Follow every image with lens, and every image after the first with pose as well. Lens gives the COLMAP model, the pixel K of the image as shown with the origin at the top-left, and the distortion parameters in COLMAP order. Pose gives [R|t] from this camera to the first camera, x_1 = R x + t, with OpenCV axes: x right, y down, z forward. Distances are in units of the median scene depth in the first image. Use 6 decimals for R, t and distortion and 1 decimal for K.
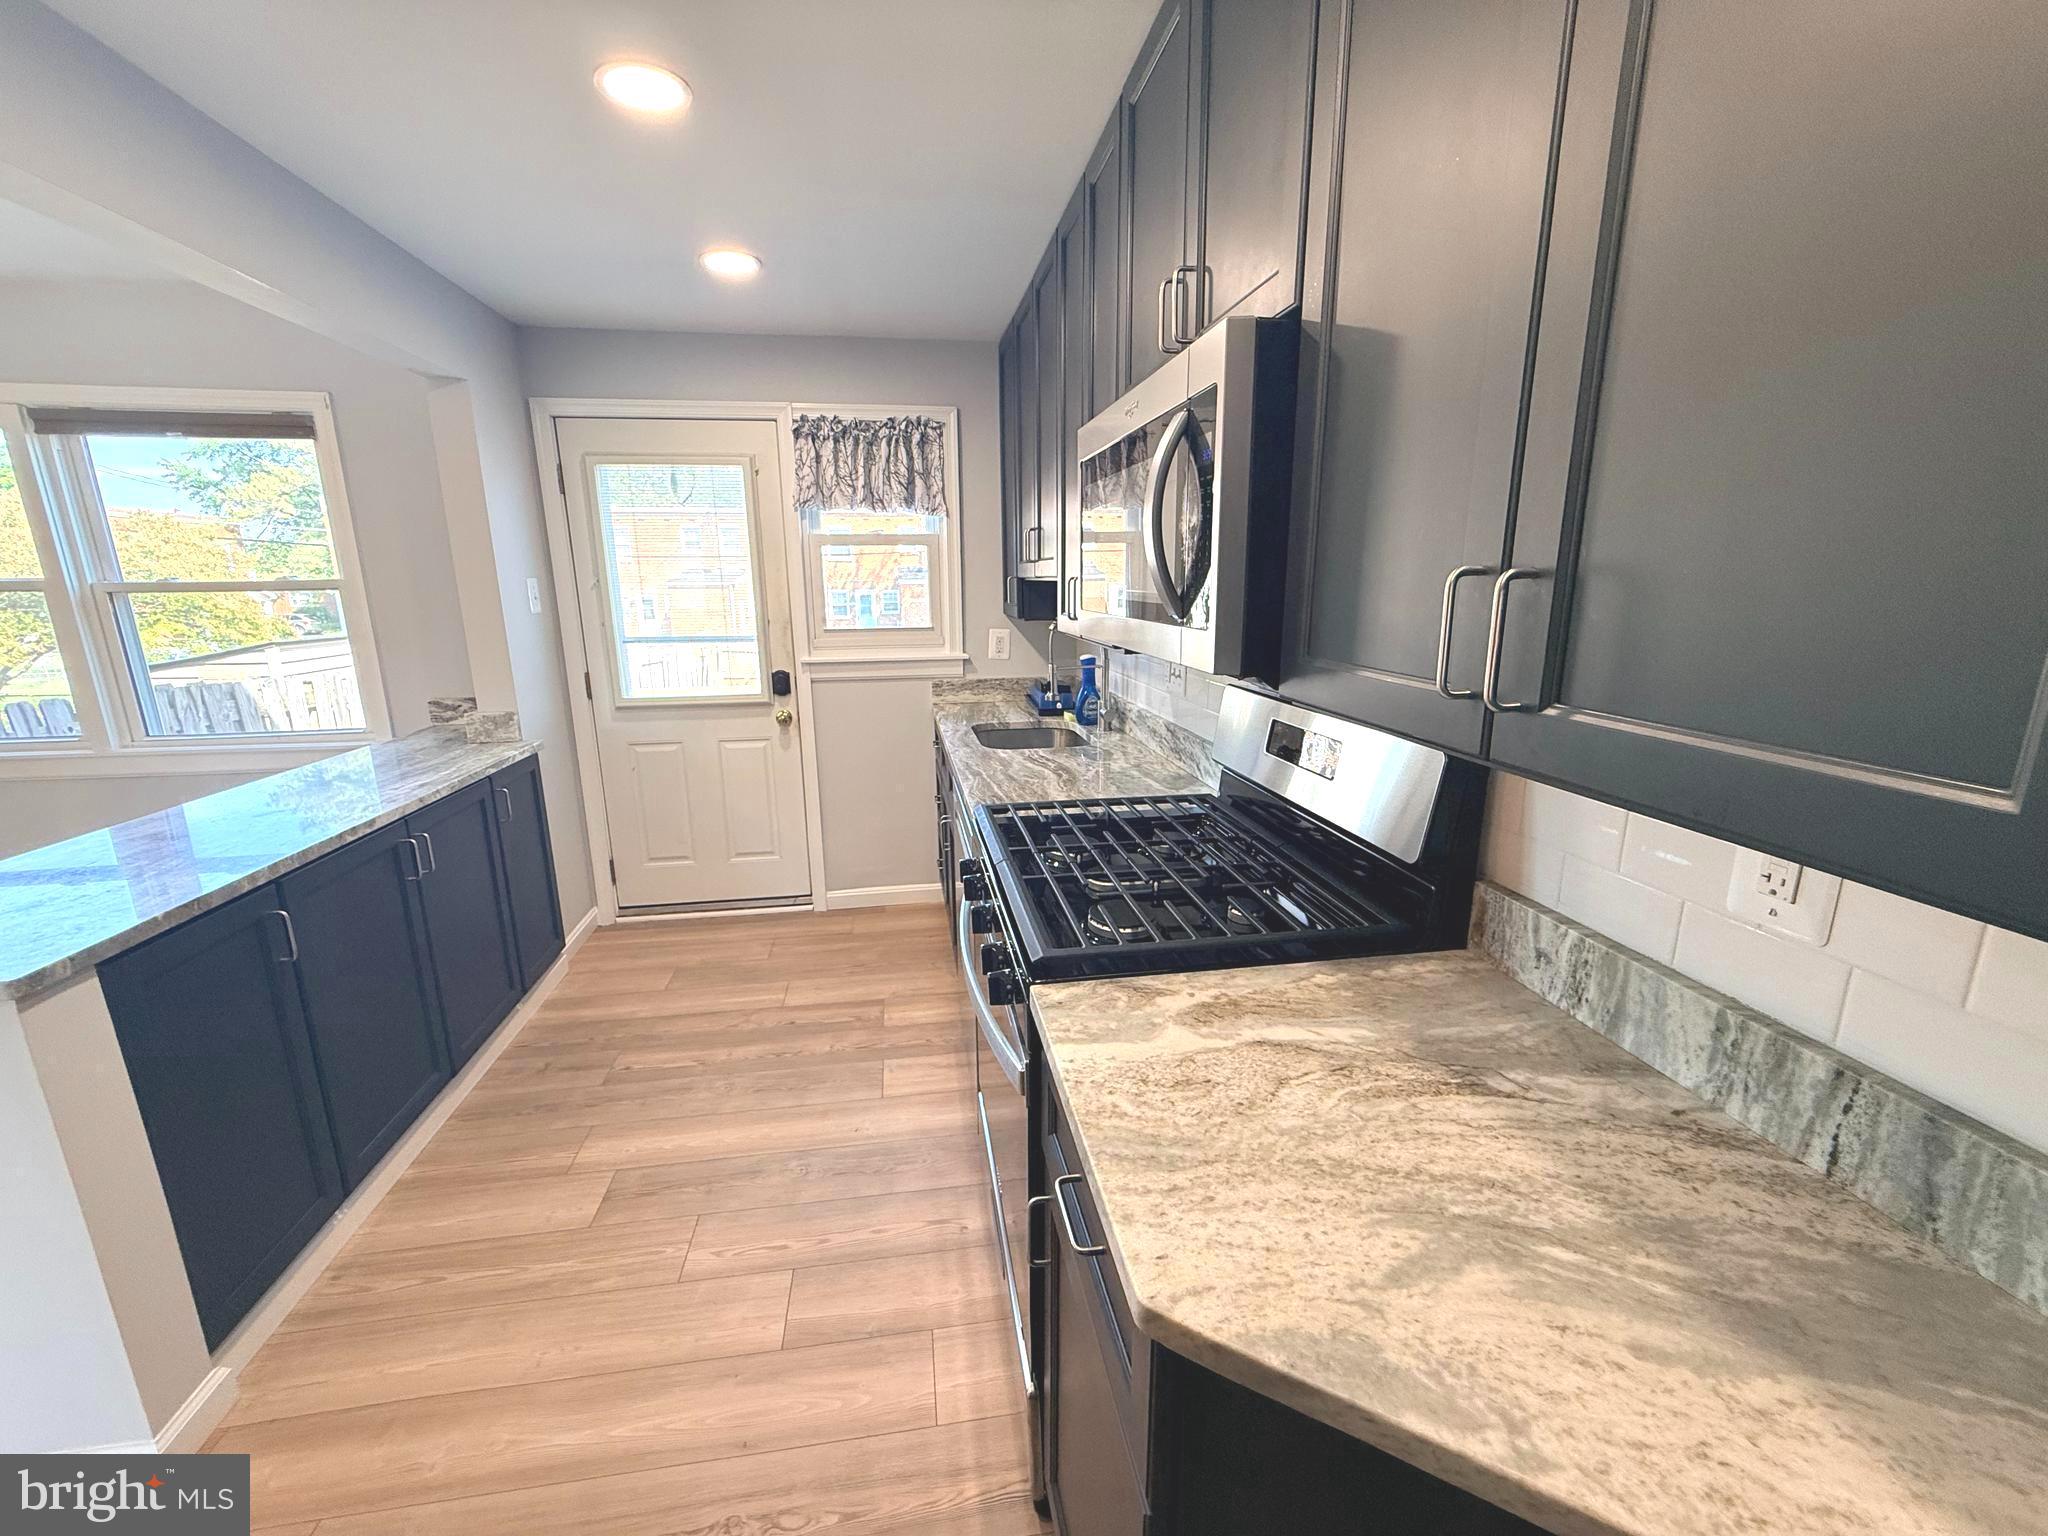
lens RADIAL K [[818.3, 0, 1018.0], [0, 818.3, 769.0], [0, 0, 1]] dist [-0.000099, 0.000725]
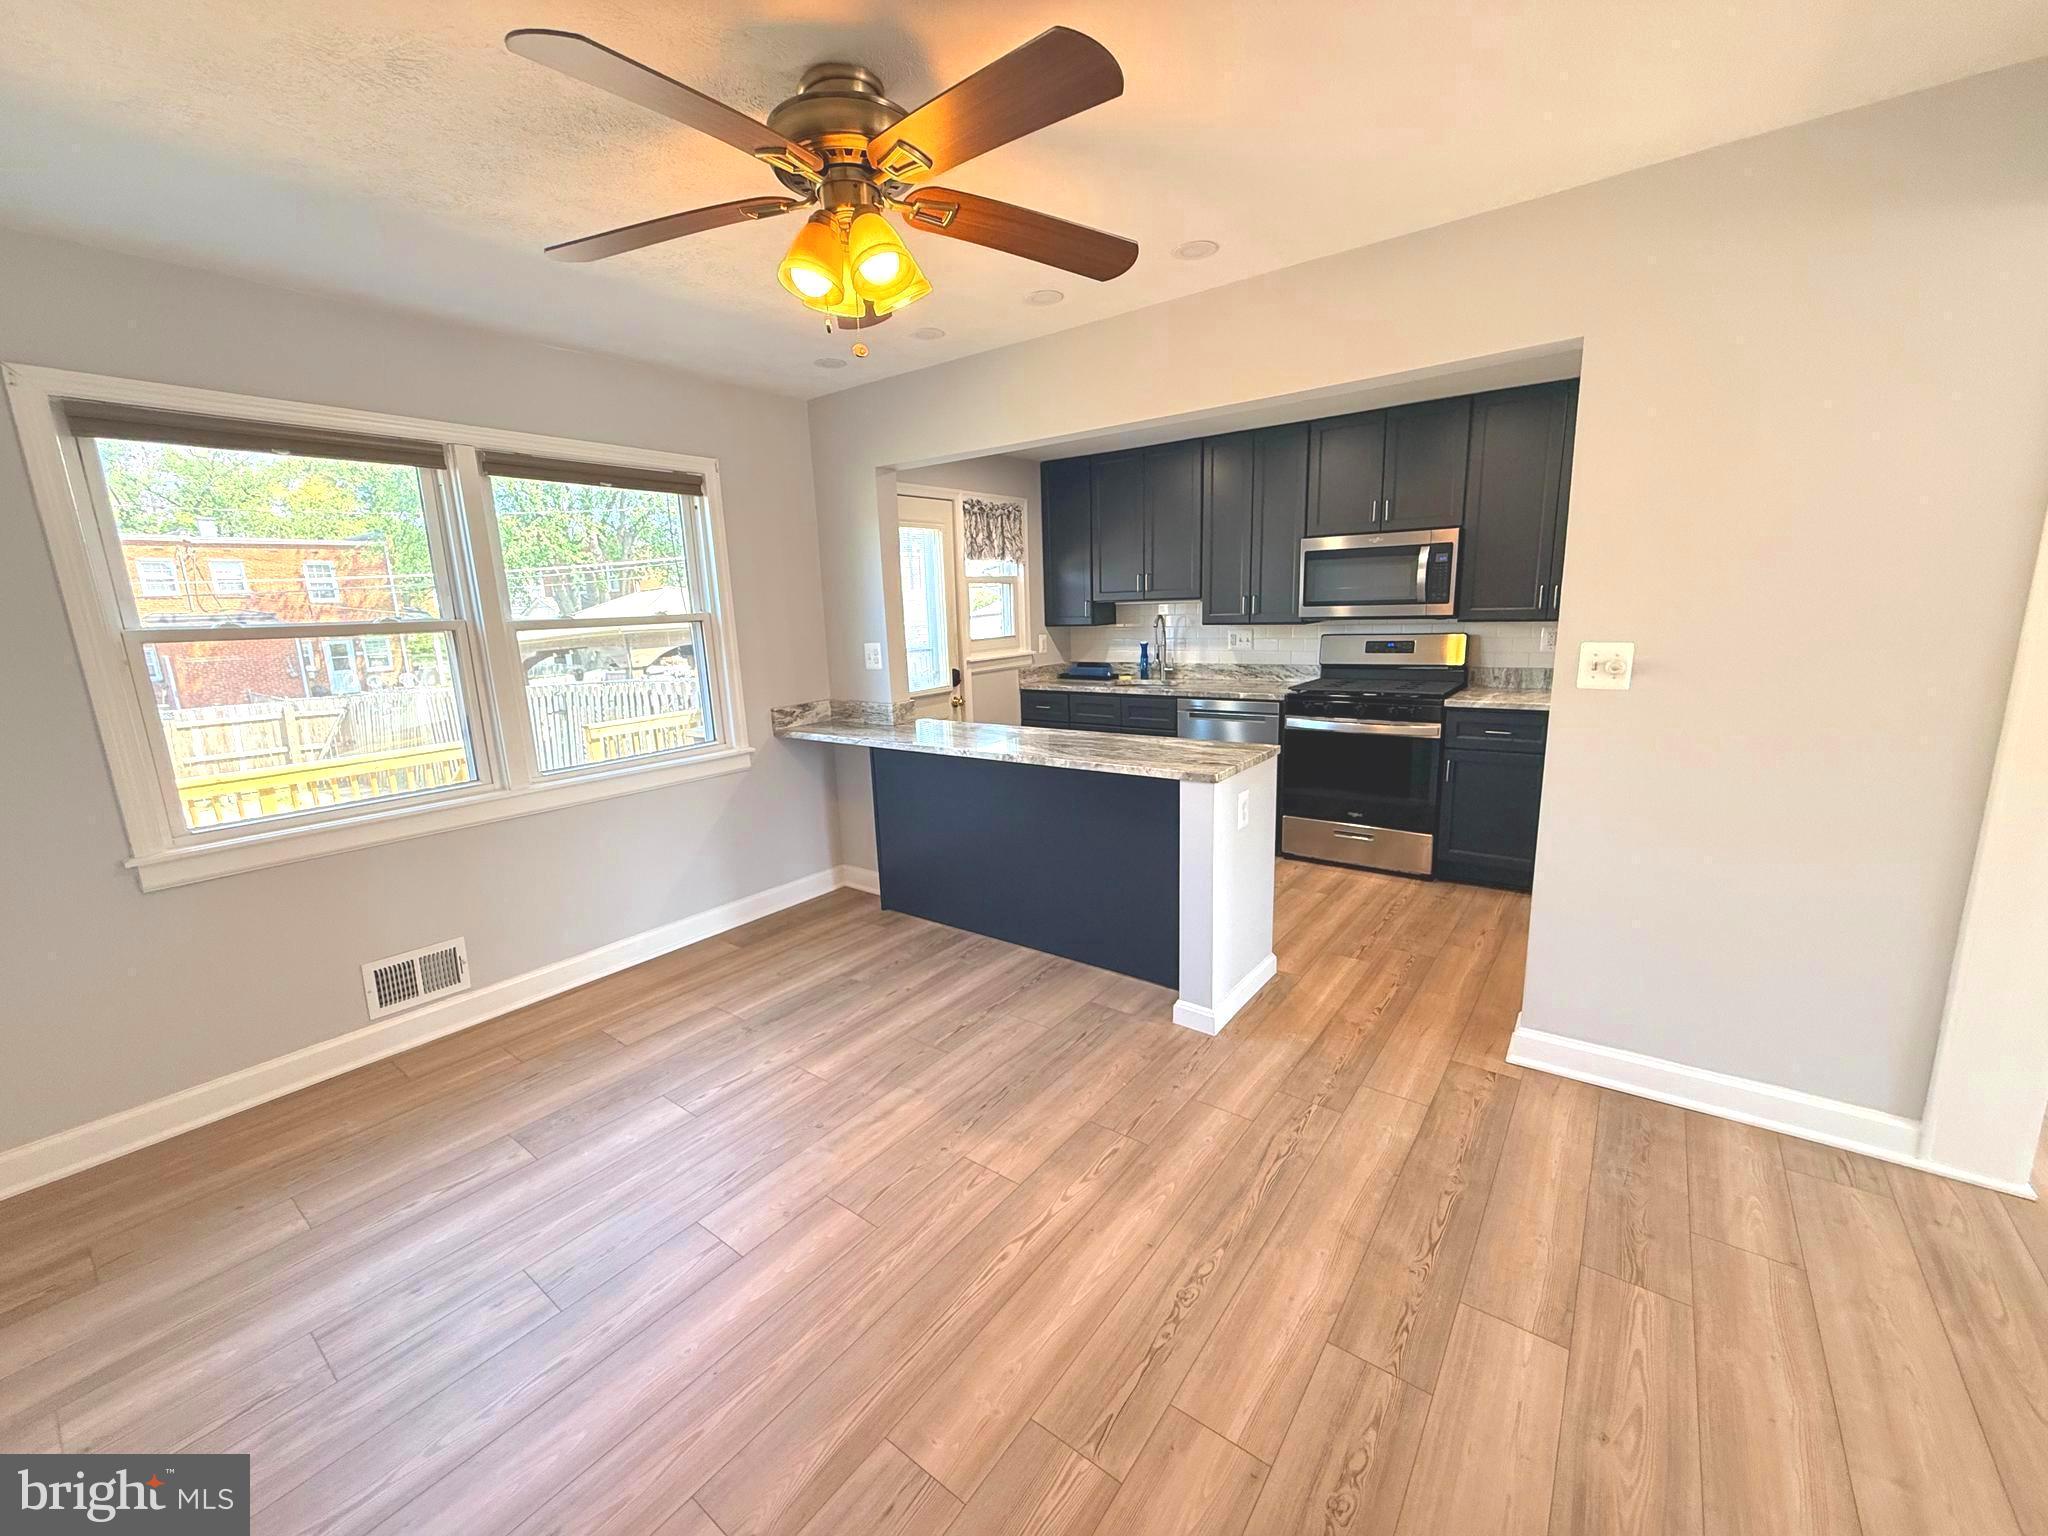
lens RADIAL K [[818.3, 0, 1021.3], [0, 818.3, 765.3], [0, 0, 1]] dist [-0.000099, 0.000725]
pose [[0.718713, -0.152756, 0.678319, -1.293386], [0.184937, 0.982425, 0.025290, 0.035032], [-0.670261, 0.107270, 0.734332, -0.133045]]
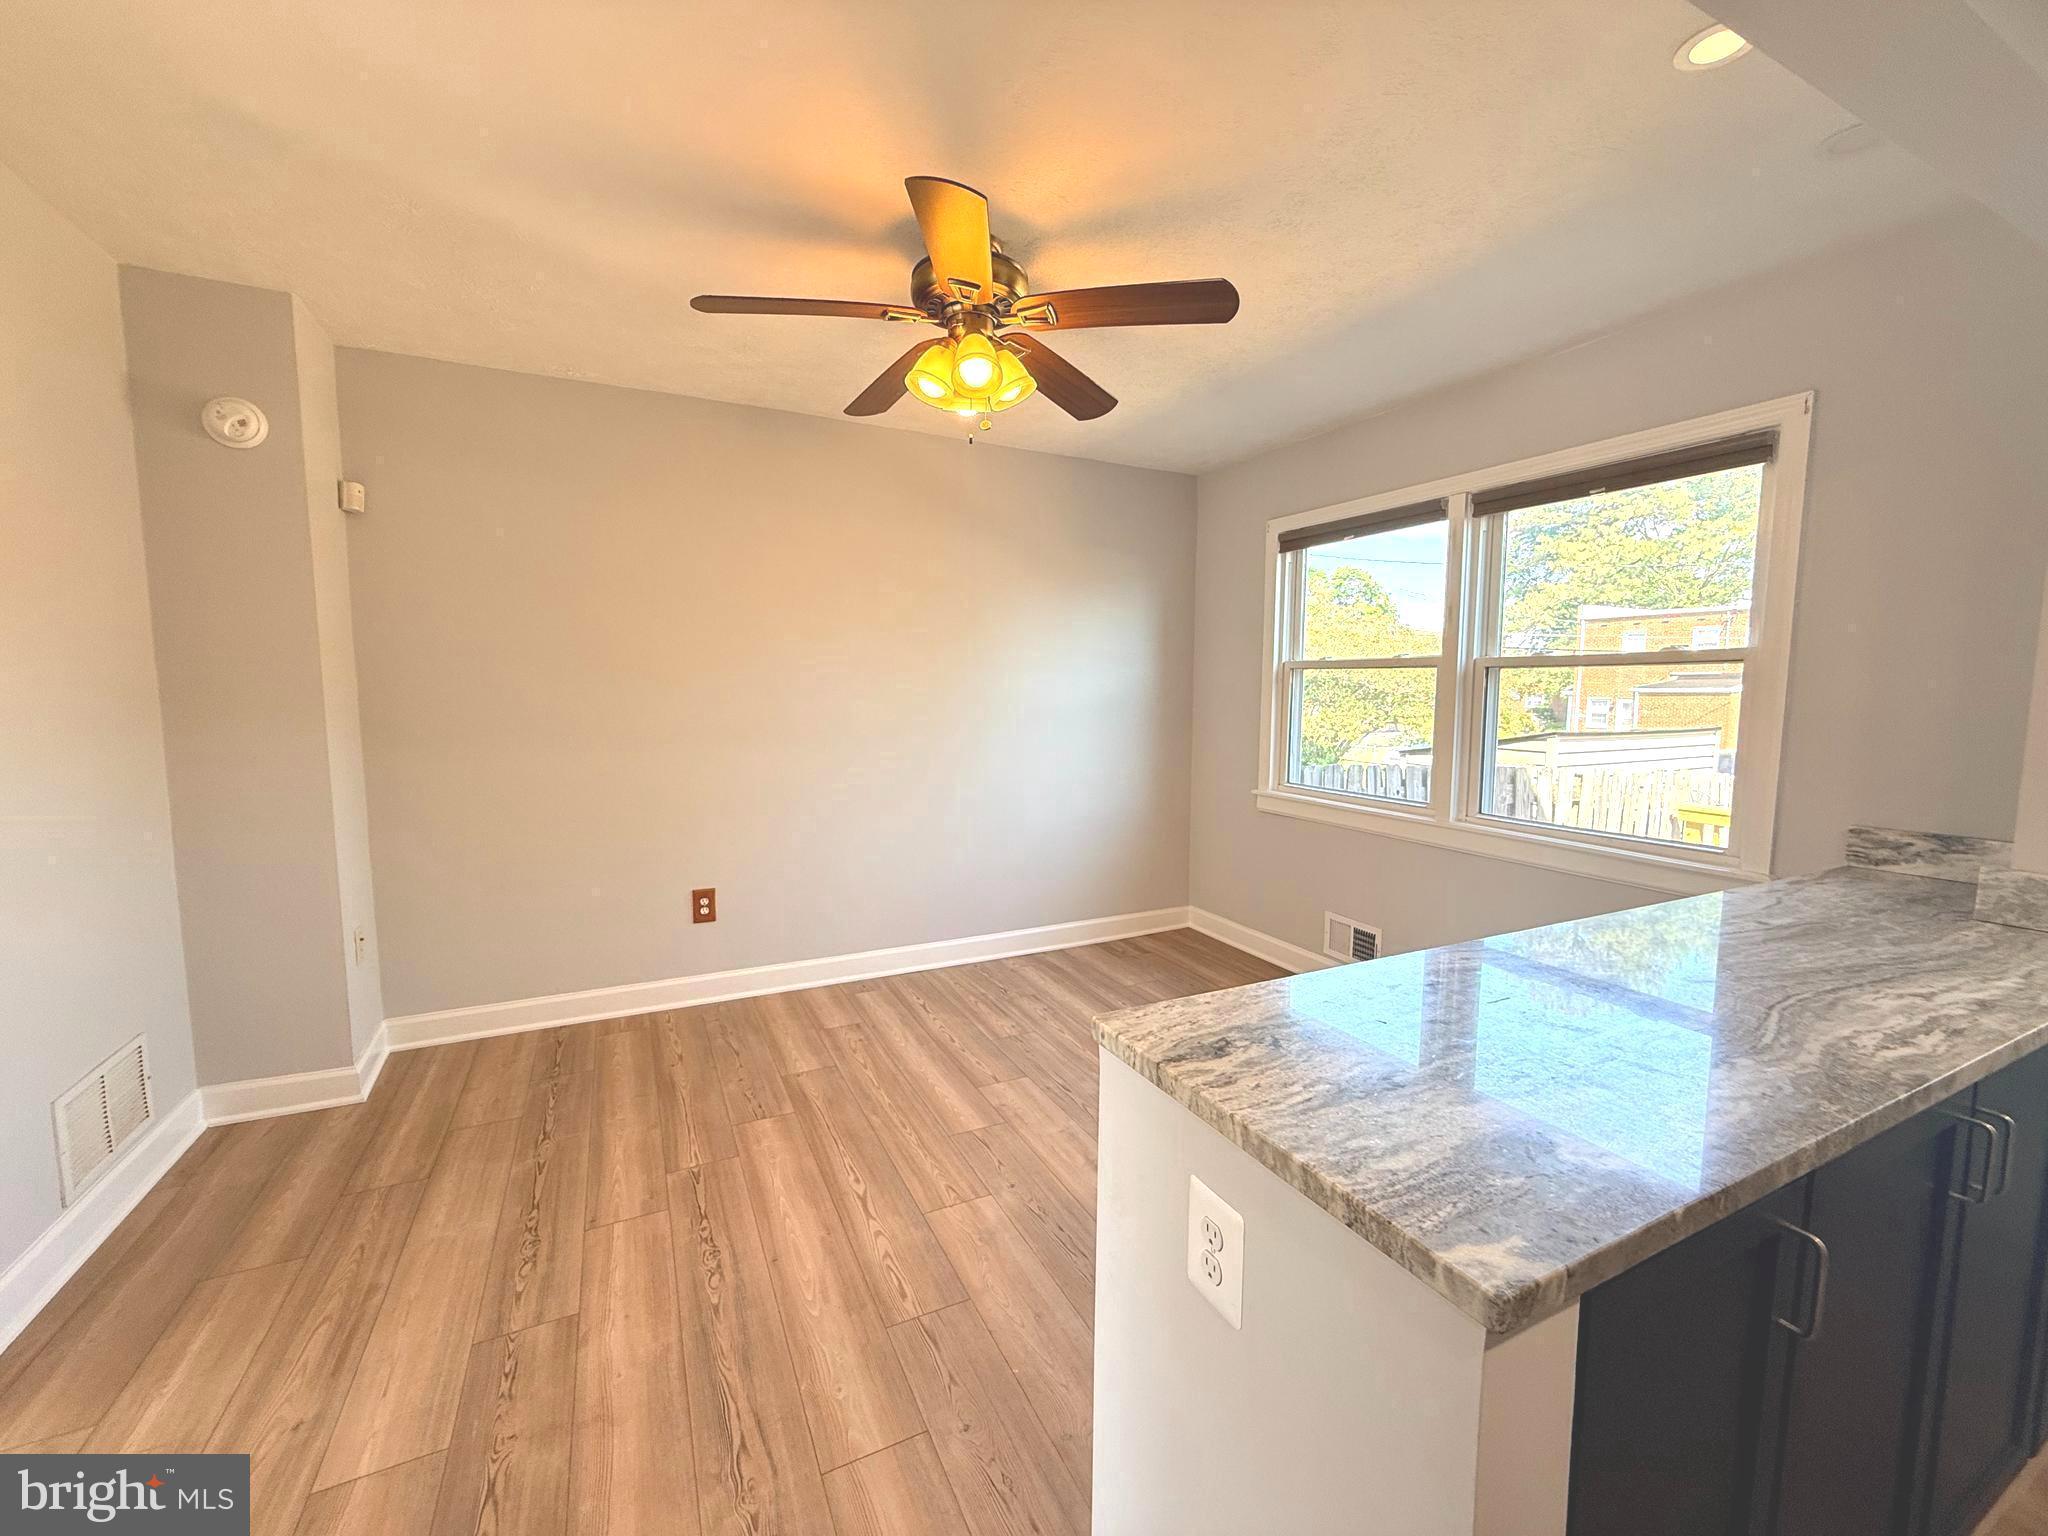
lens RADIAL K [[818.3, 0, 1020.4], [0, 818.3, 767.1], [0, 0, 1]] dist [-0.000099, 0.000725]
pose [[0.301017, 0.103622, -0.947972, -0.307404], [-0.223389, 0.974081, 0.035541, -0.006325], [0.927085, 0.201068, 0.316363, 0.174776]]
